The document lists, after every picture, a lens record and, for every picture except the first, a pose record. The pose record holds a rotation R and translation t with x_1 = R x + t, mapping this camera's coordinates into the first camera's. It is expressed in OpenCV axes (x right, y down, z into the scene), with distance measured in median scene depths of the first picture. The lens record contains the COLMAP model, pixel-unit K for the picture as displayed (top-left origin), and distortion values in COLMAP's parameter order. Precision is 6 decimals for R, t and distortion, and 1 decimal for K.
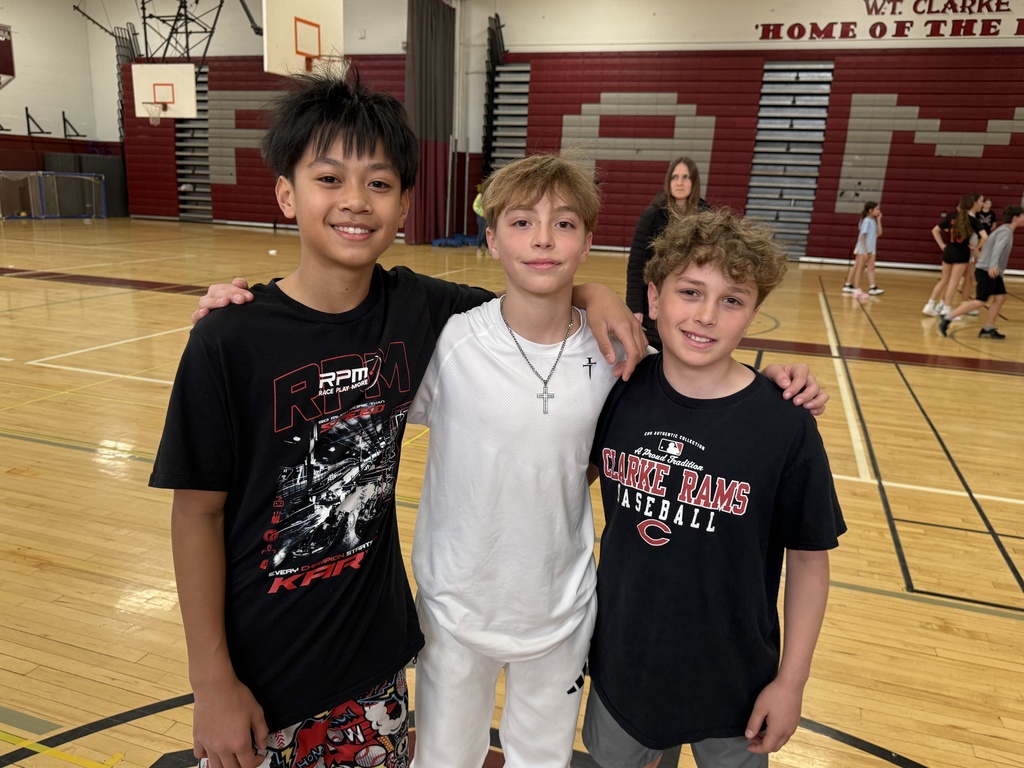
lens RADIAL K [[793.7, 0, 512.0], [0, 793.7, 384.0], [0, 0, 1]] dist [-0.060665, 0.053661]
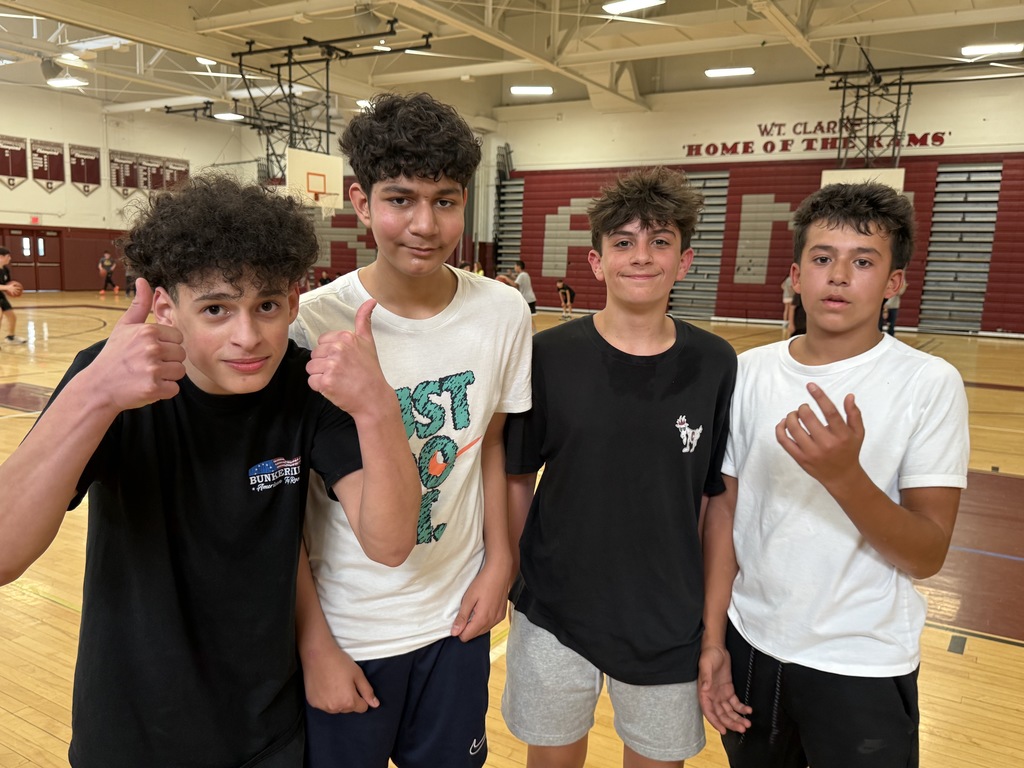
lens RADIAL K [[830.3, 0, 512.0], [0, 830.3, 384.0], [0, 0, 1]] dist [0.001283, -0.007786]
pose [[0.976806, 0.021429, -0.213050, 0.346256], [-0.045161, 0.993216, -0.107156, 0.114296], [0.209308, 0.114293, 0.971147, -0.404574]]
